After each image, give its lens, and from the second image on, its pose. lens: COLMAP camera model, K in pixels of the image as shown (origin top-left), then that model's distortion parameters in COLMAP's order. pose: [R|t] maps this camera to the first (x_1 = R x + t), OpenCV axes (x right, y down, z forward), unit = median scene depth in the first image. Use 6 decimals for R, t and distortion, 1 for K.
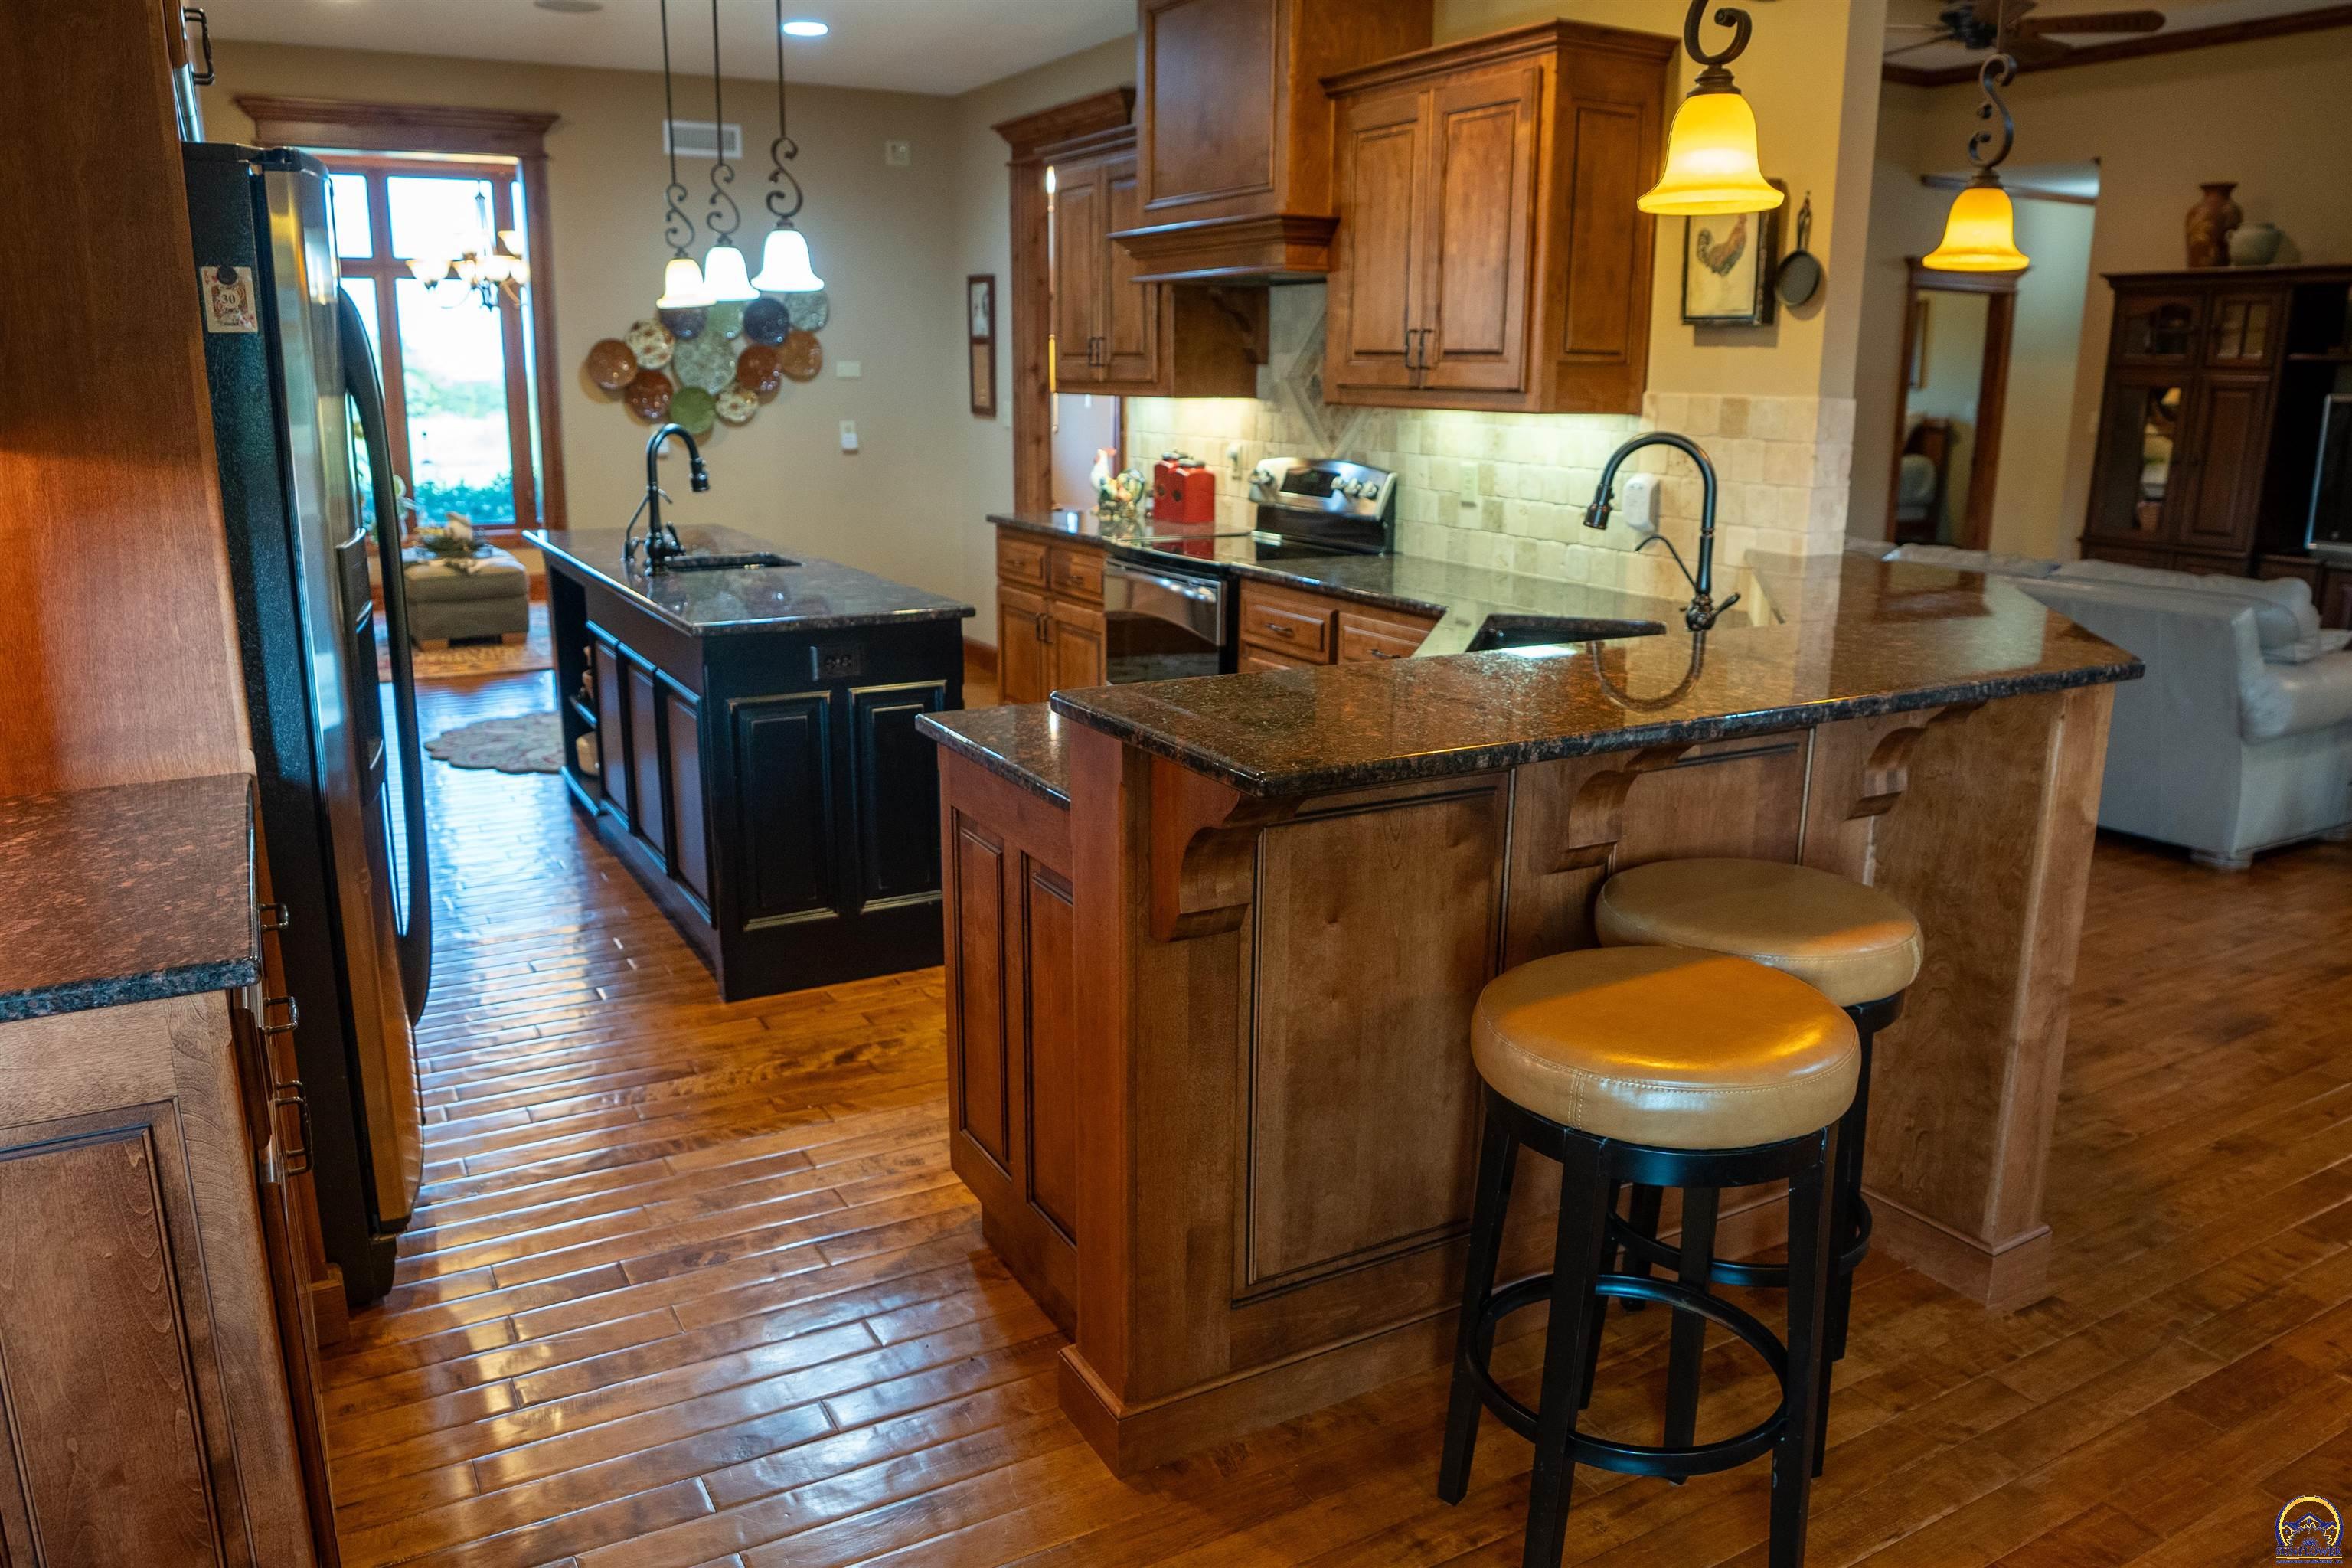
lens RADIAL K [[1666.7, 0, 1172.3], [0, 1666.7, 778.7], [0, 0, 1]] dist [-0.086047, 0.041598]
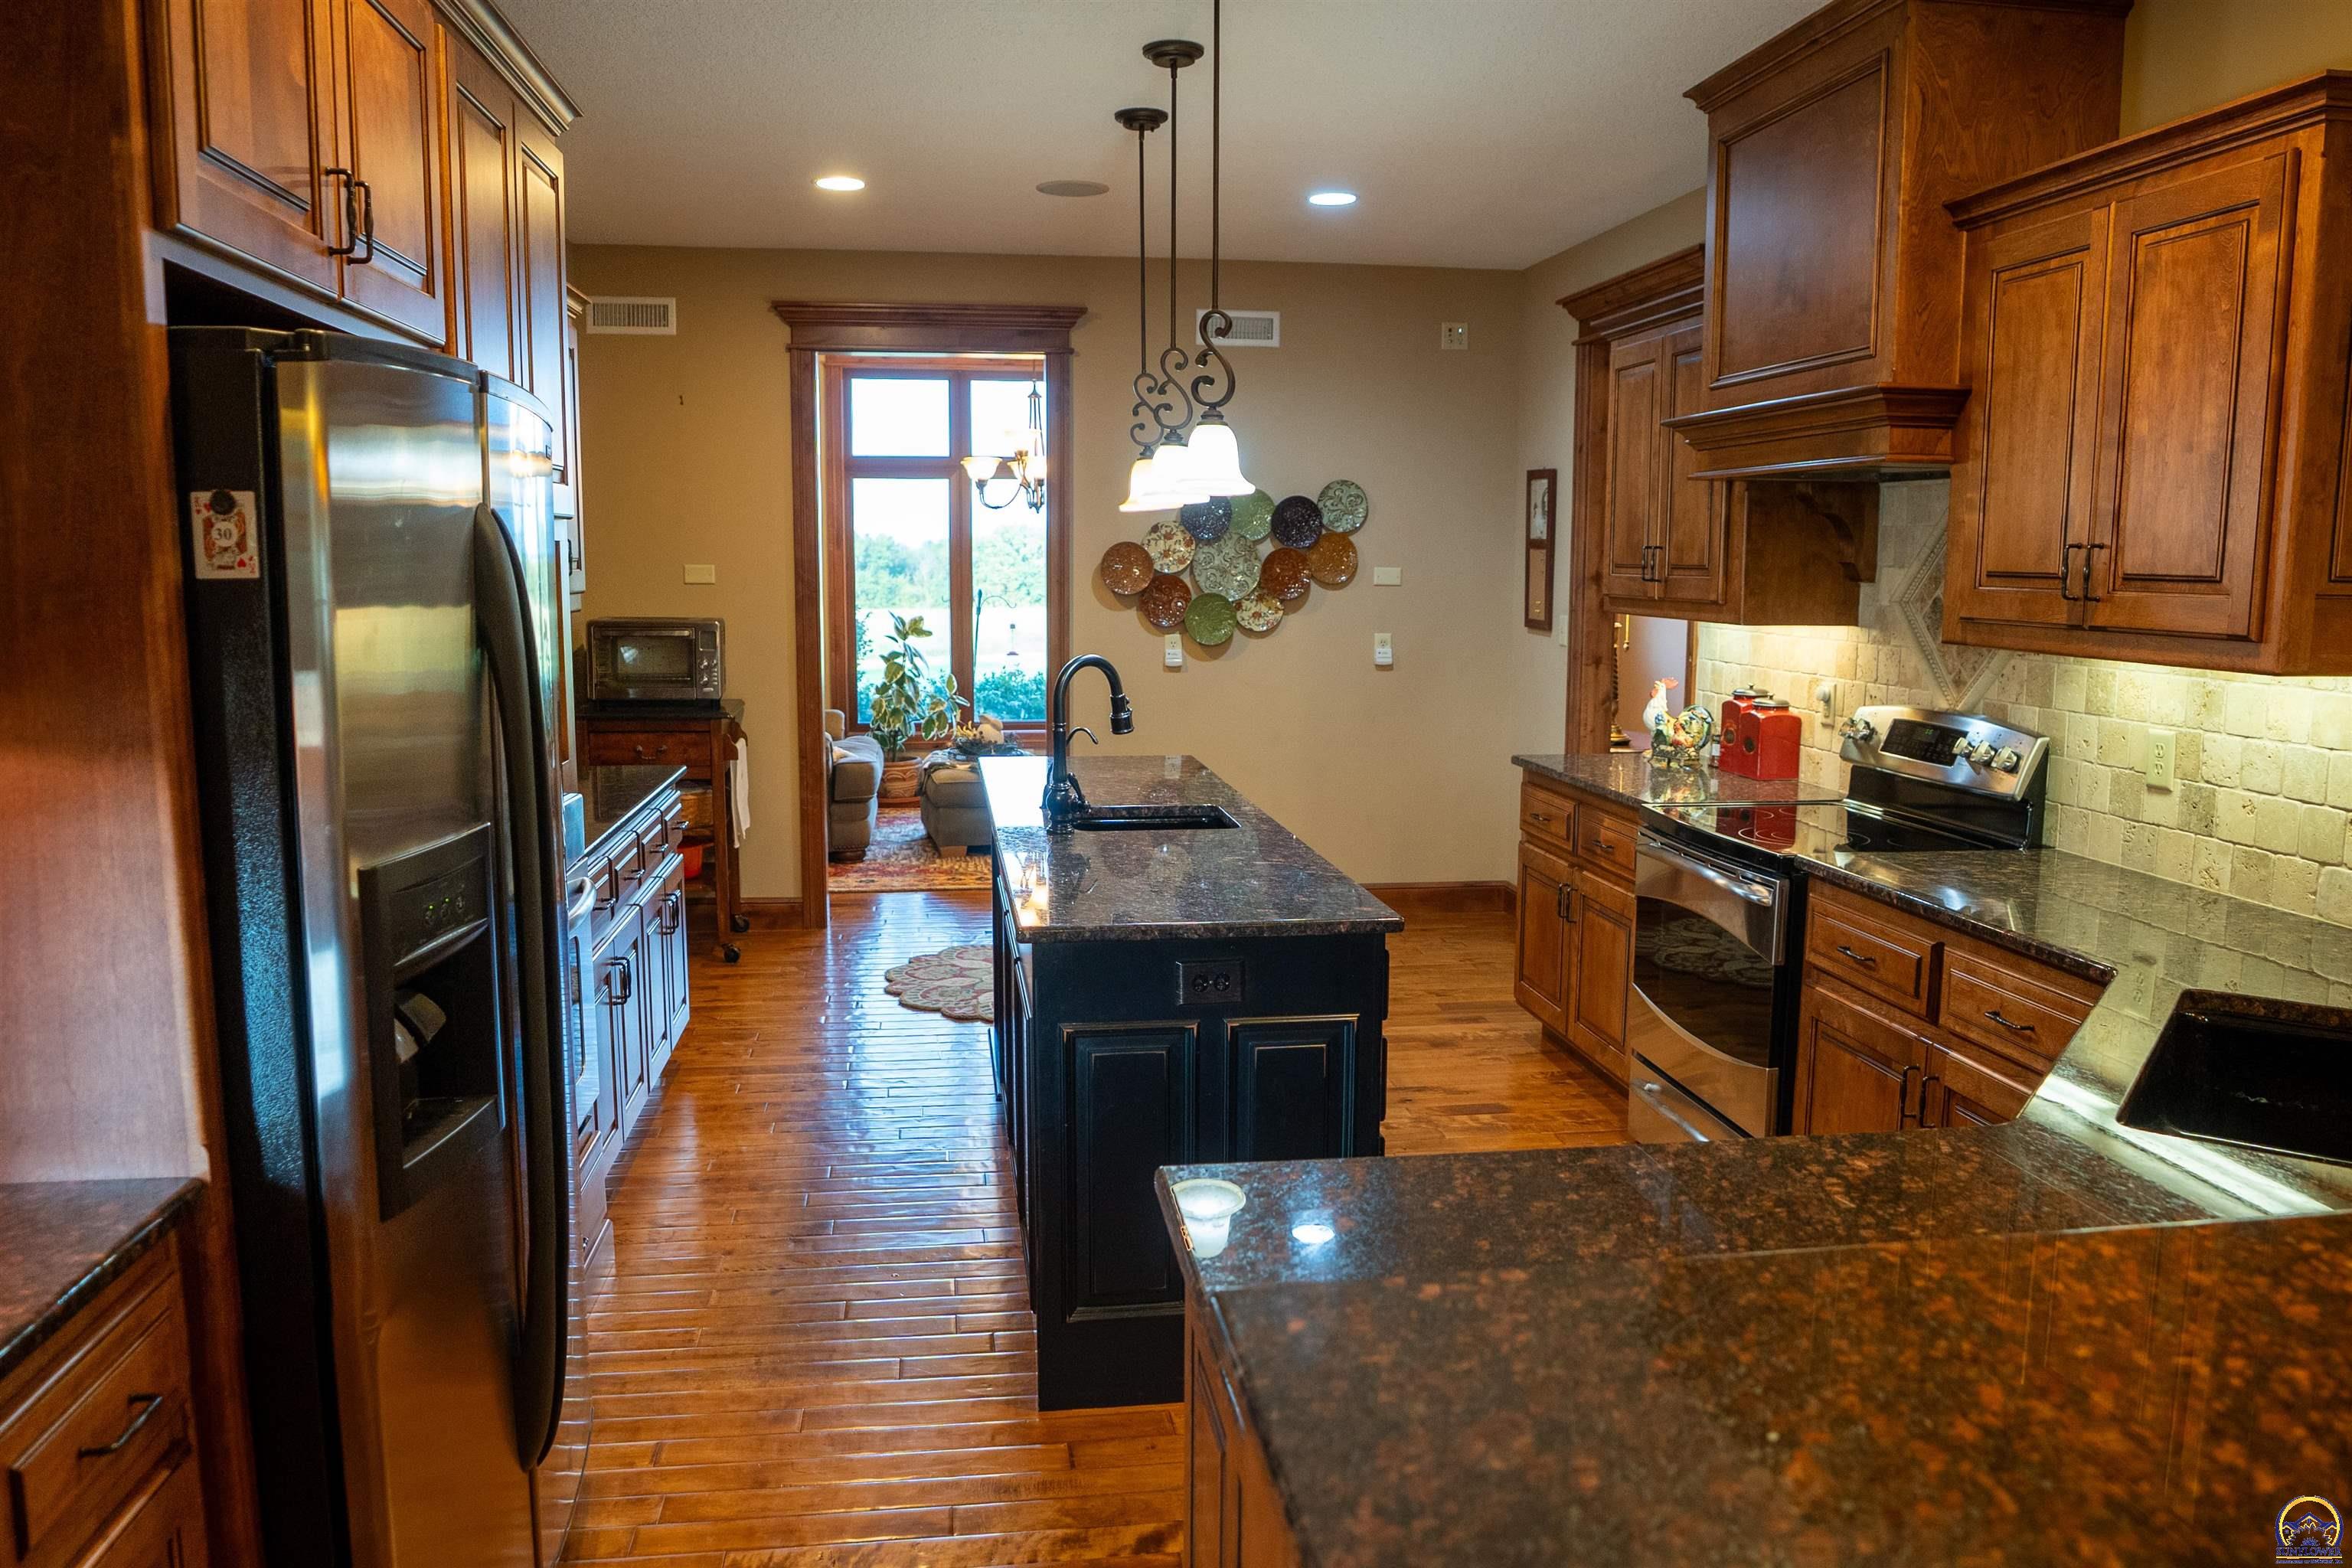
lens RADIAL K [[1666.7, 0, 1172.3], [0, 1666.7, 778.7], [0, 0, 1]] dist [-0.086047, 0.041598]
pose [[0.929980, 0.044932, -0.364854, 0.040960], [-0.084731, 0.991978, -0.093811, -0.068339], [0.357712, 0.118157, 0.926327, 0.215313]]
